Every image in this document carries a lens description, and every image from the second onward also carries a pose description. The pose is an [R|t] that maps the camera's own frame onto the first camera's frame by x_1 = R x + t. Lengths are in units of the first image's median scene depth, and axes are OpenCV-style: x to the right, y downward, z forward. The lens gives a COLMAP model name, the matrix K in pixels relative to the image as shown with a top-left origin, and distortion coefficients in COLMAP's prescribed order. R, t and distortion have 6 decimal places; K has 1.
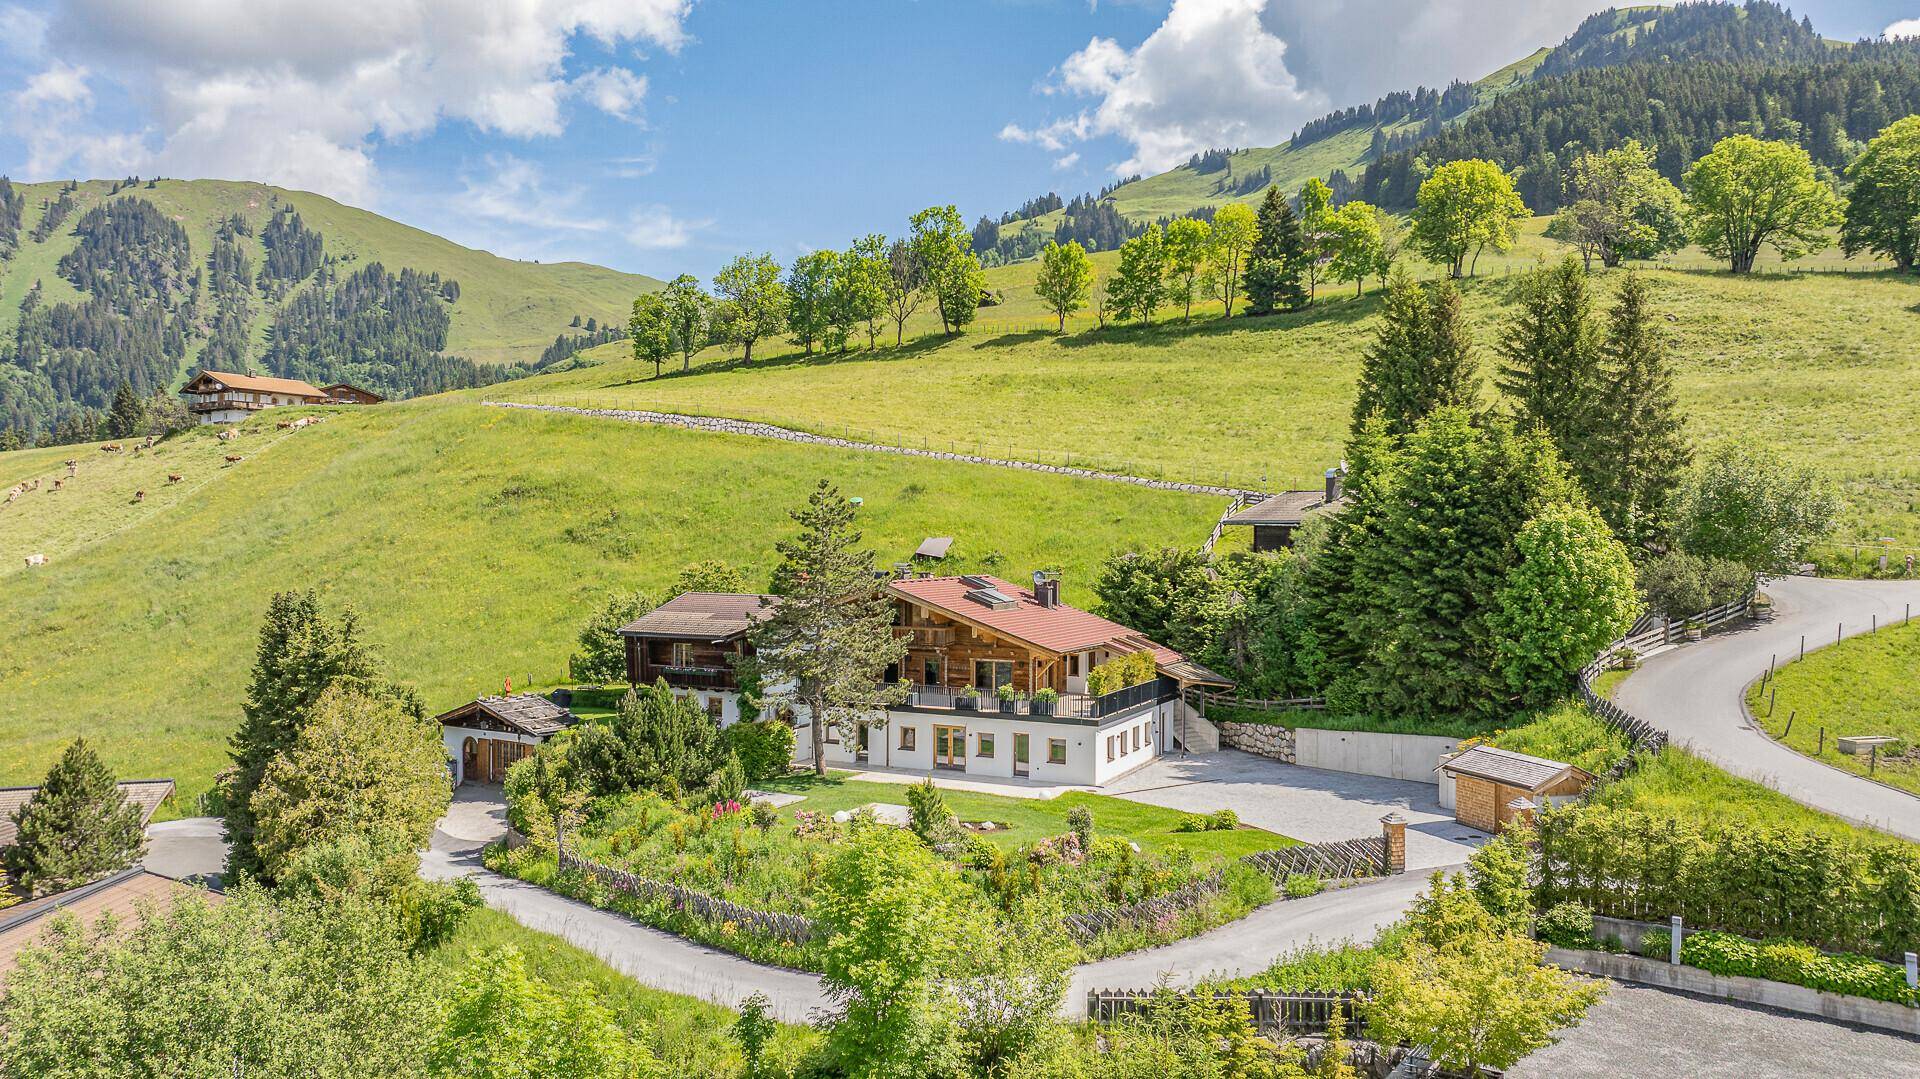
lens RADIAL K [[1376.2, 0, 960.0], [0, 1376.2, 539.5], [0, 0, 1]] dist [-0.003747, 0.005522]
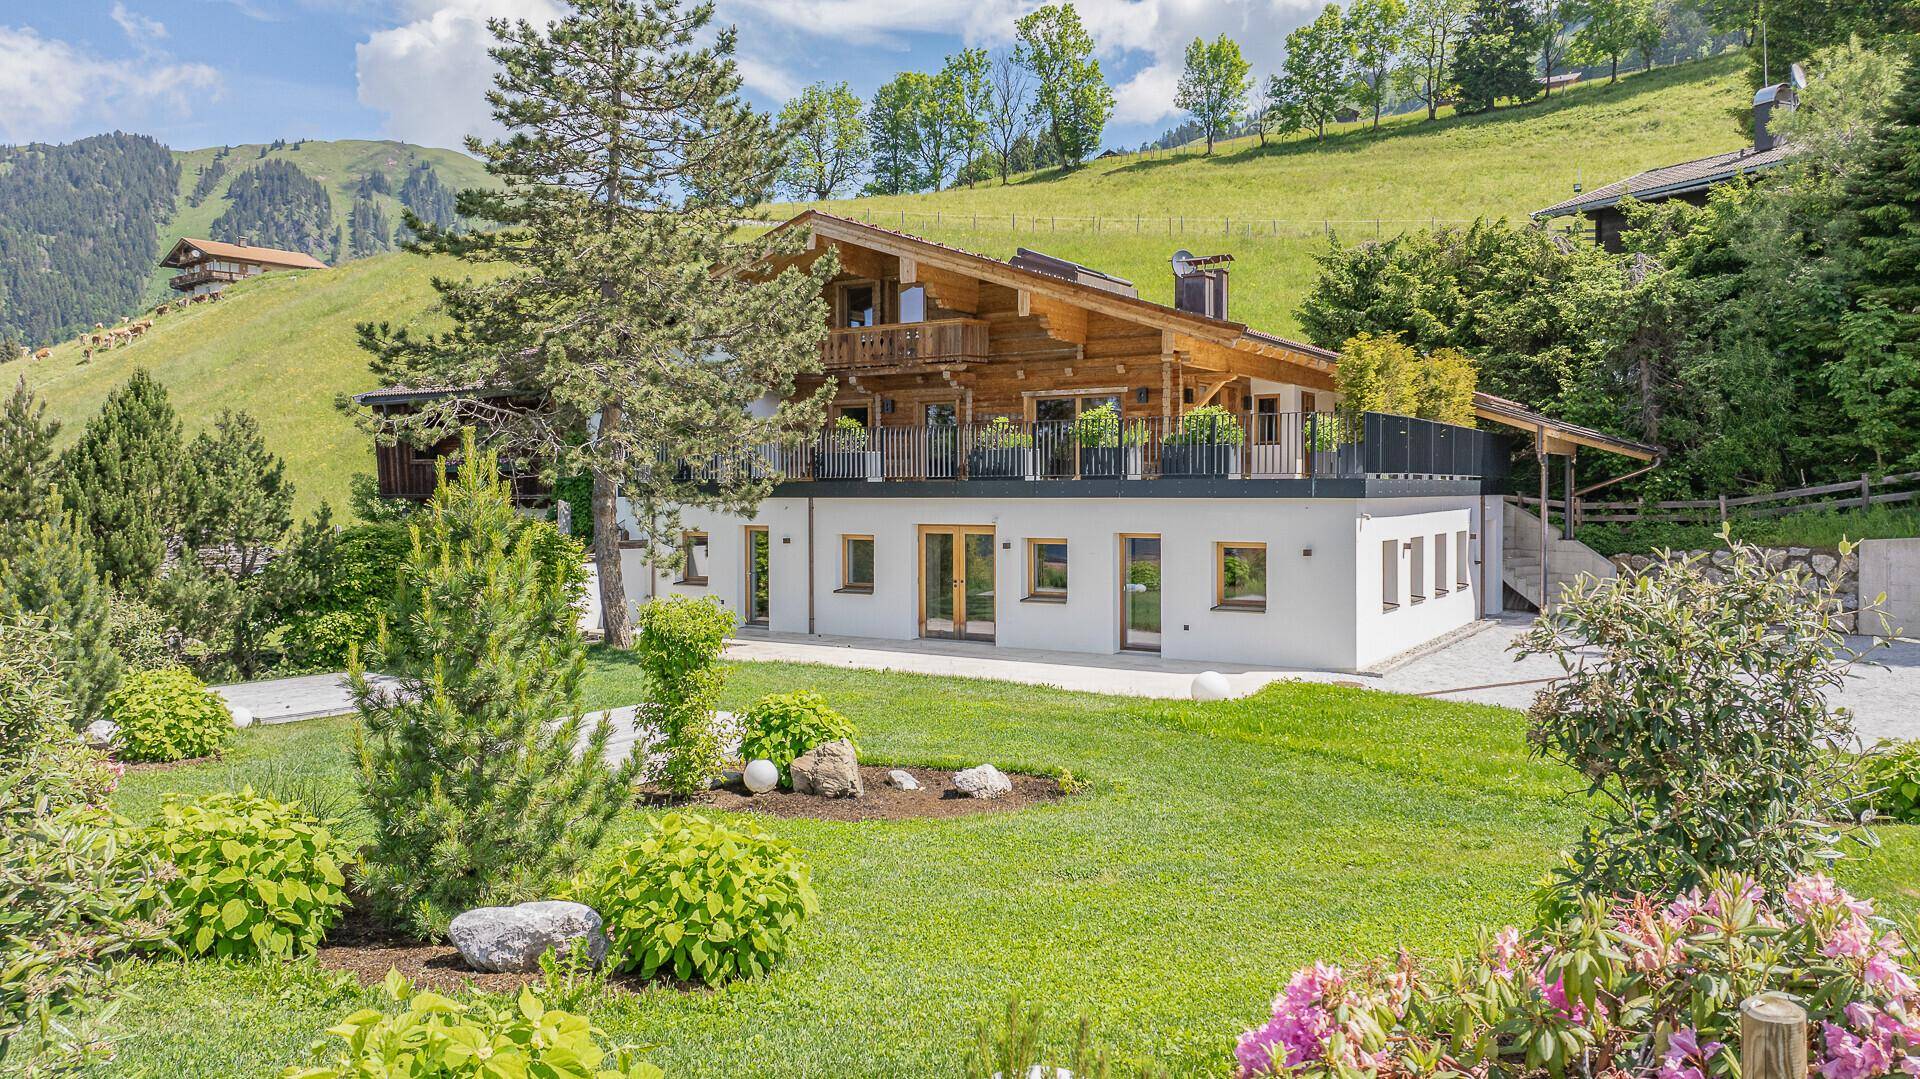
lens RADIAL K [[1288.4, 0, 960.0], [0, 1288.4, 539.5], [0, 0, 1]] dist [-0.001785, -0.048474]
pose [[0.993516, -0.008631, -0.113364, 0.014591], [0.010565, 0.999808, 0.016476, 0.055852], [0.113200, -0.017567, 0.993417, 0.267636]]
